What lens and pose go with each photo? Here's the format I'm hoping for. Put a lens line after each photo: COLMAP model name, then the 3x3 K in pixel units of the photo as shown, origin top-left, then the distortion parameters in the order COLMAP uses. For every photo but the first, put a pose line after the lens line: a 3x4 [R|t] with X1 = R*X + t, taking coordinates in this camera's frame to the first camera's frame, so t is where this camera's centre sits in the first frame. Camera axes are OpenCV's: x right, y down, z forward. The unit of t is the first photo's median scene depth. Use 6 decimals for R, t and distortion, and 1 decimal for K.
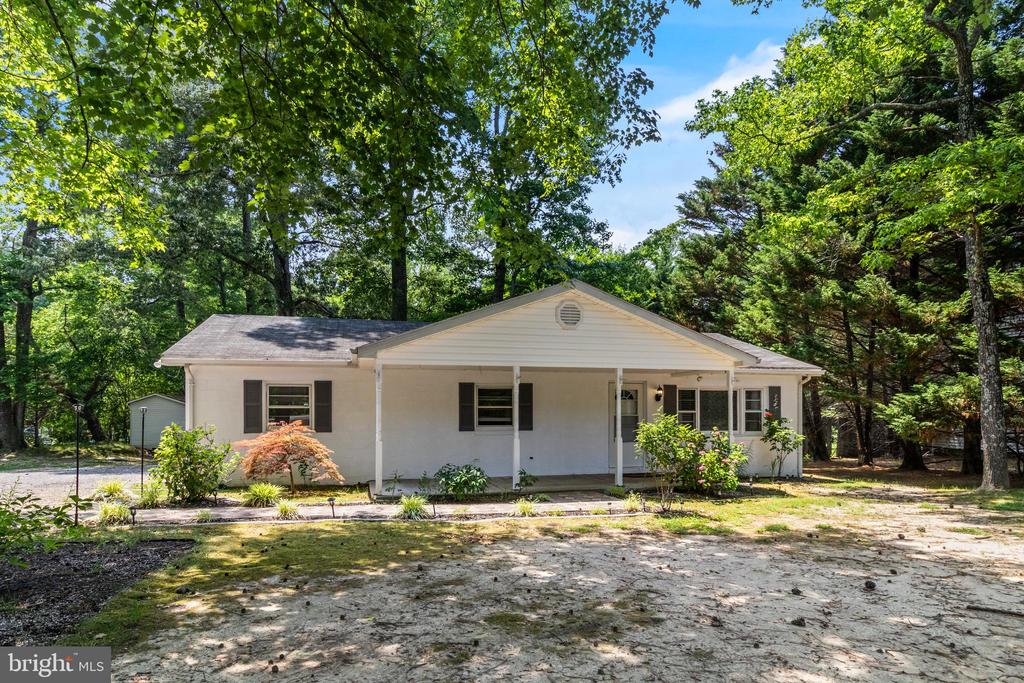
lens RADIAL K [[578.8, 0, 512.3], [0, 578.8, 427.5], [0, 0, 1]] dist [0.004462, 0.000984]
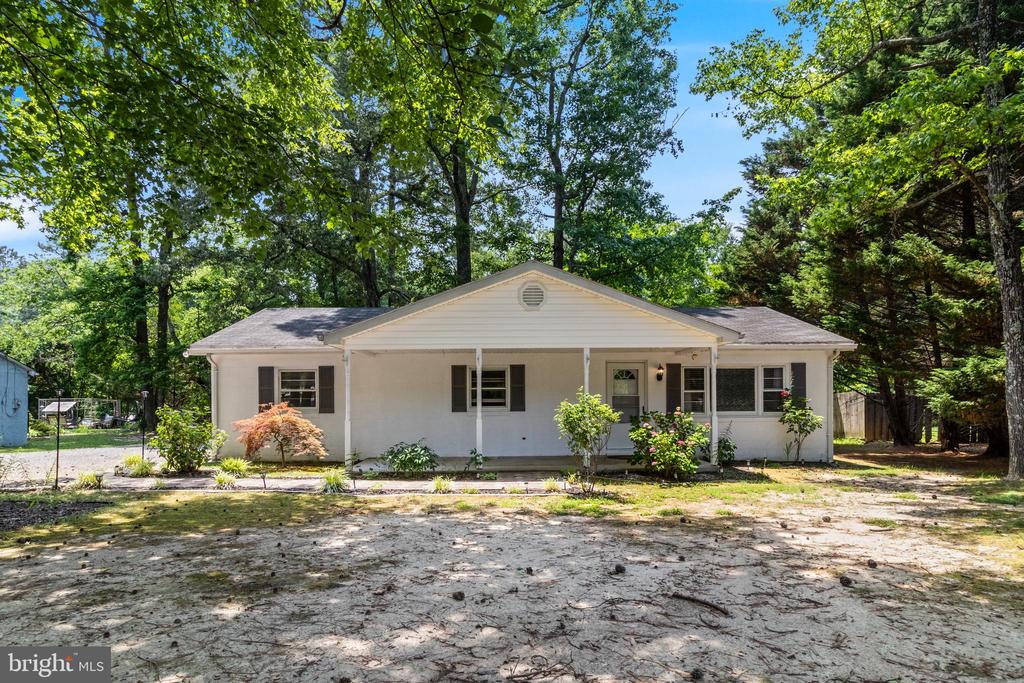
lens RADIAL K [[580.7, 0, 524.8], [0, 580.7, 414.3], [0, 0, 1]] dist [0.002044, 0.000217]
pose [[0.976236, -0.000857, -0.216710, 0.263233], [0.002387, 0.999974, 0.006798, 0.003455], [0.216699, -0.007154, 0.976212, 0.011120]]
